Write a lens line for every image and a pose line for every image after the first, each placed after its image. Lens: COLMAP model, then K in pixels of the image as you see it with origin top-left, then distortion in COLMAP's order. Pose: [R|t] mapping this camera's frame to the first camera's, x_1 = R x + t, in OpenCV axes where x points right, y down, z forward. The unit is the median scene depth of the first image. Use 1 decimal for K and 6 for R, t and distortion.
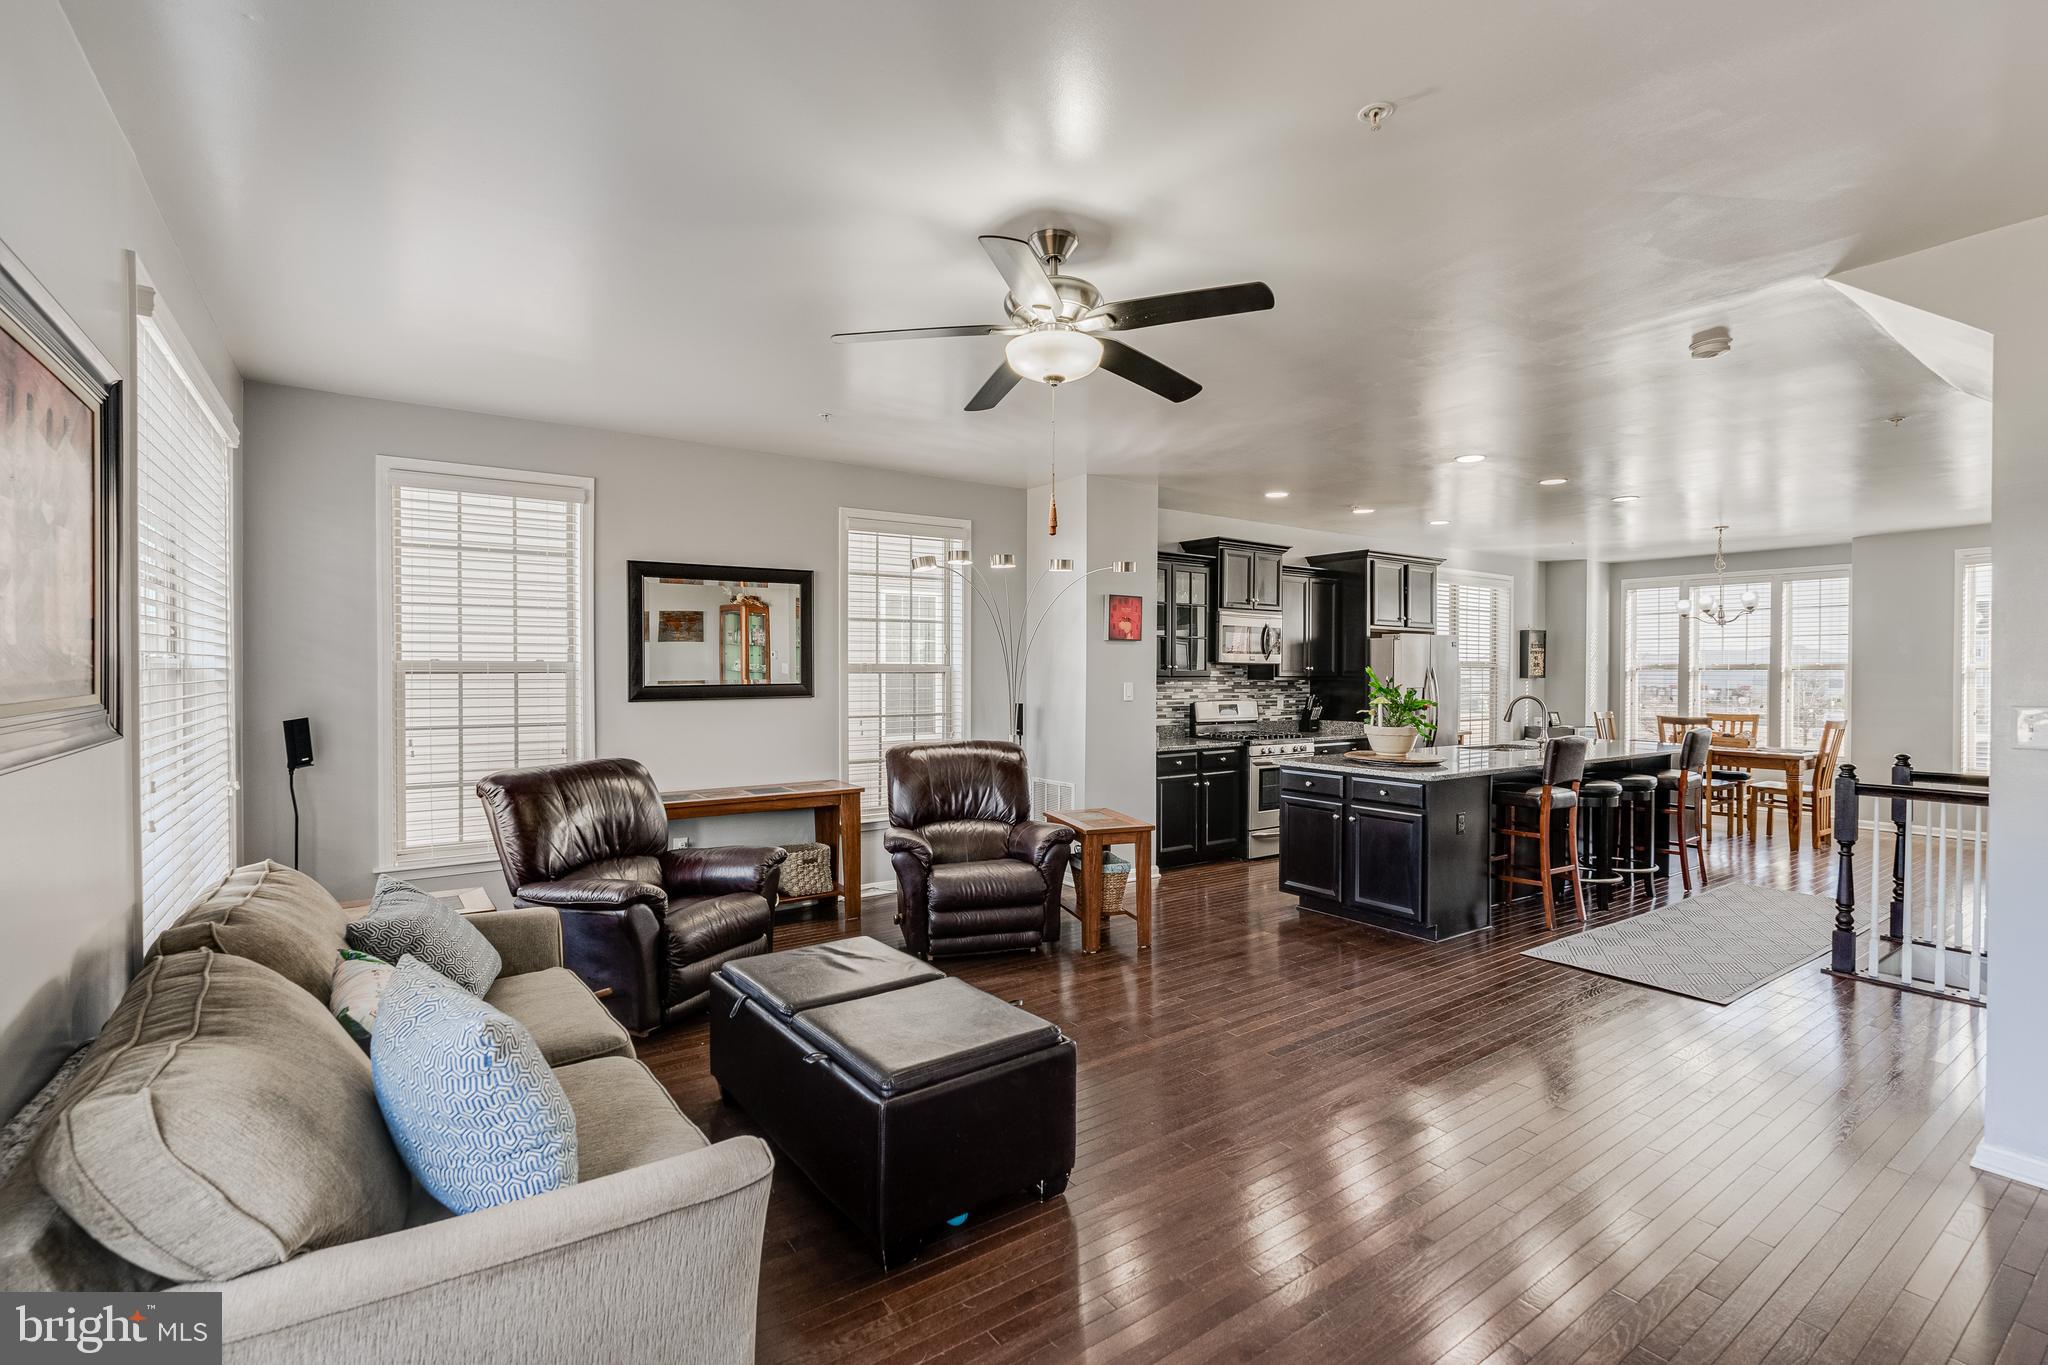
lens RADIAL K [[935.7, 0, 1029.9], [0, 935.7, 682.1], [0, 0, 1]] dist [0.001821, 0.000546]
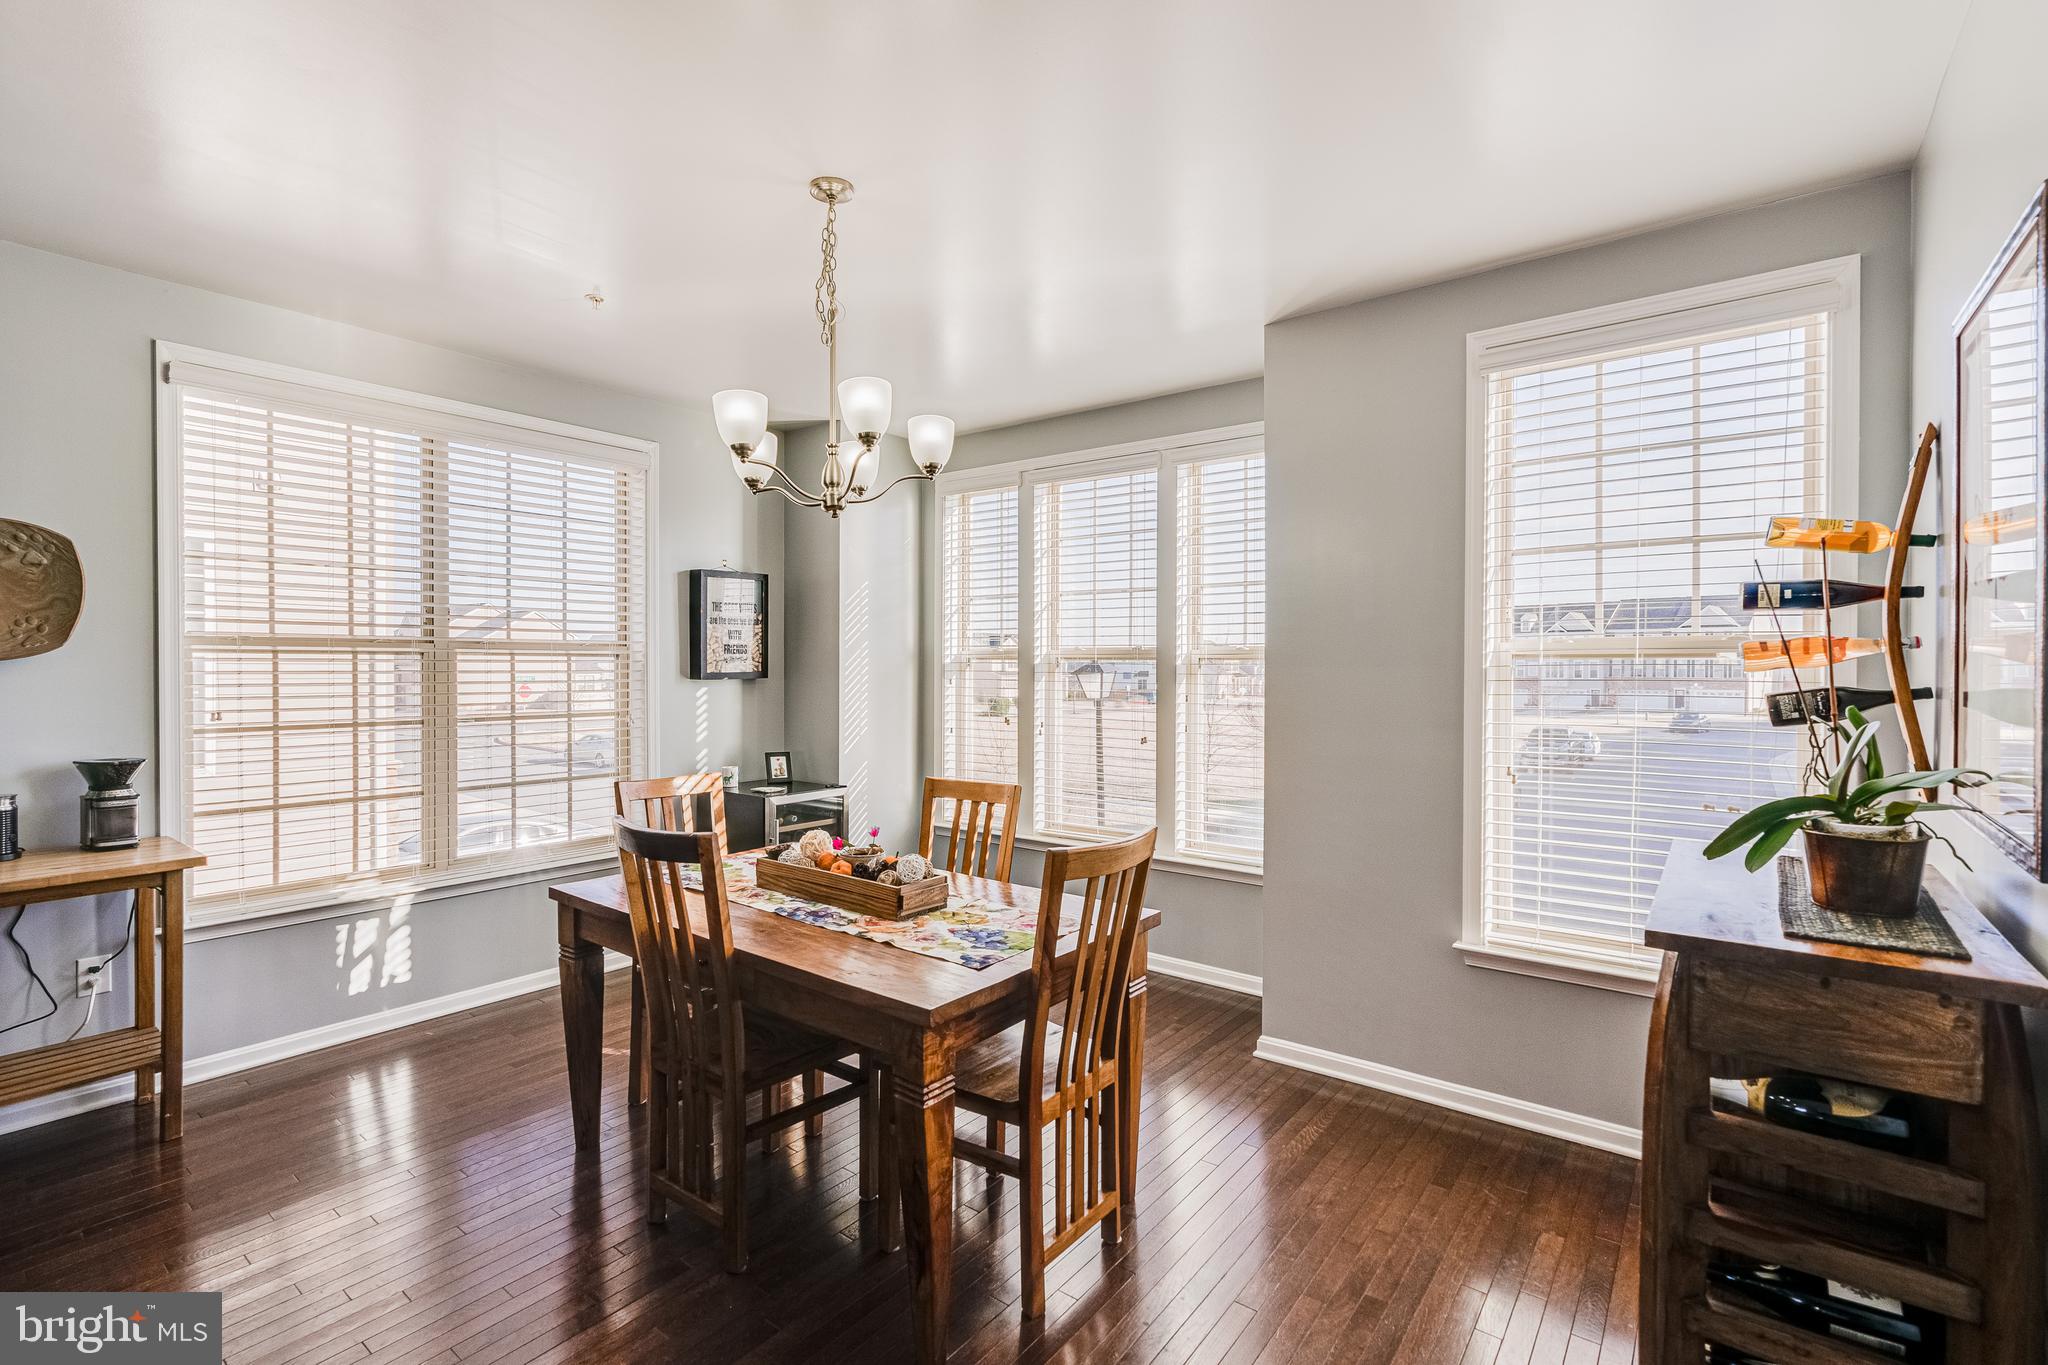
lens RADIAL K [[935.7, 0, 1022.1], [0, 935.7, 671.3], [0, 0, 1]] dist [0.001821, 0.000546]
pose [[0.955606, -0.001116, 0.294644, 0.718258], [0.002579, 0.999986, -0.004577, -0.008444], [-0.294635, 0.005134, 0.955596, 0.708442]]
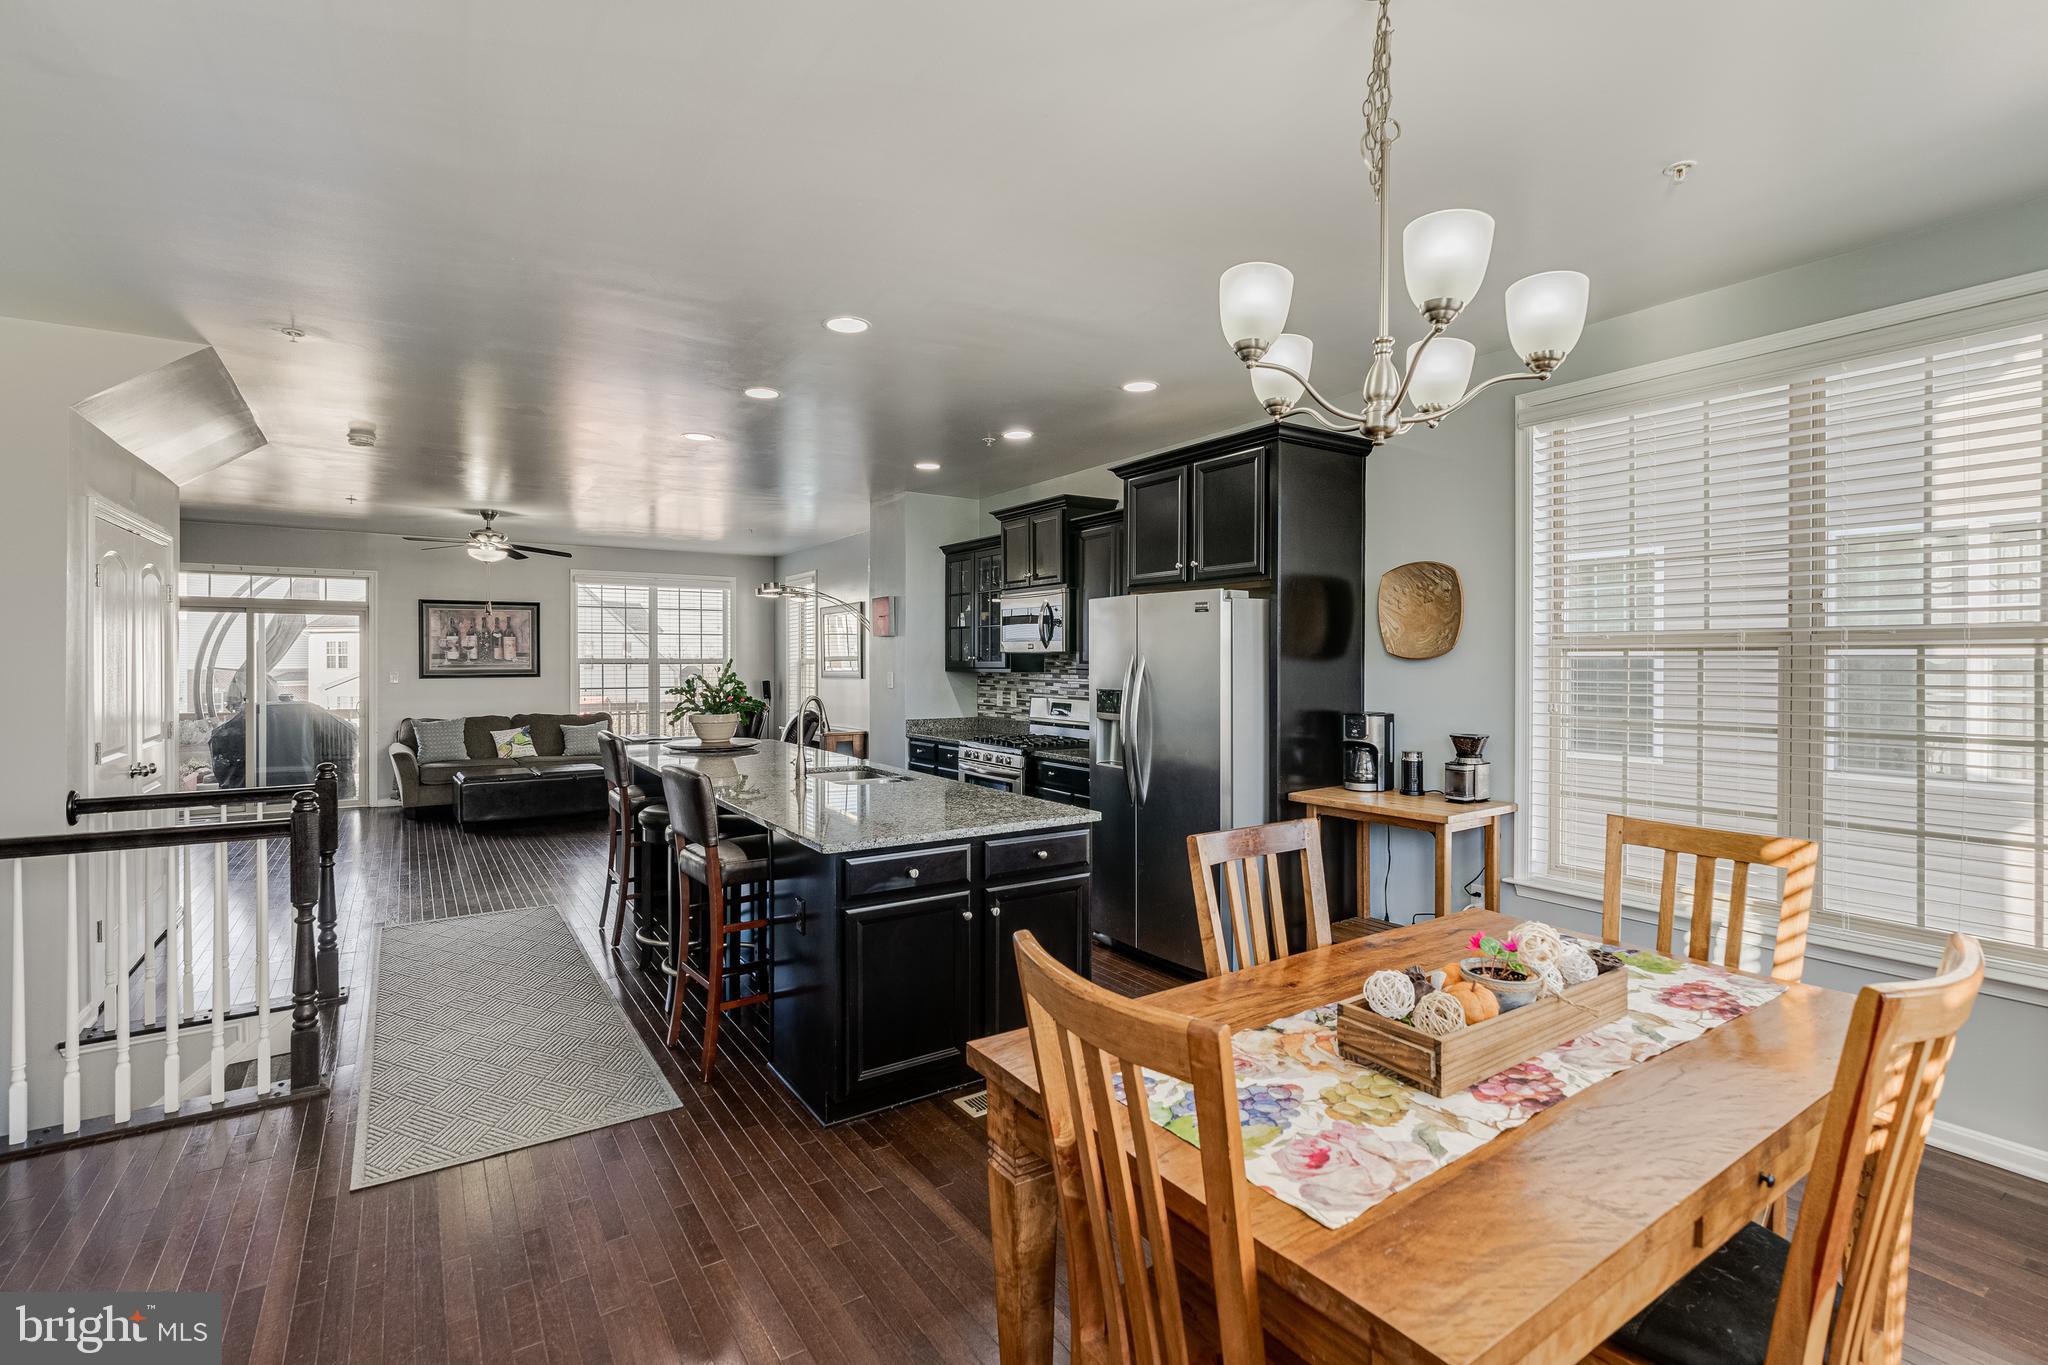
lens RADIAL K [[935.7, 0, 1009.8], [0, 935.7, 671.3], [0, 0, 1]] dist [0.001821, 0.000546]
pose [[-0.038827, 0.006050, -0.999228, 0.996961], [-0.011029, 0.999918, 0.006483, -0.009661], [0.999185, 0.011272, -0.038757, 0.977777]]
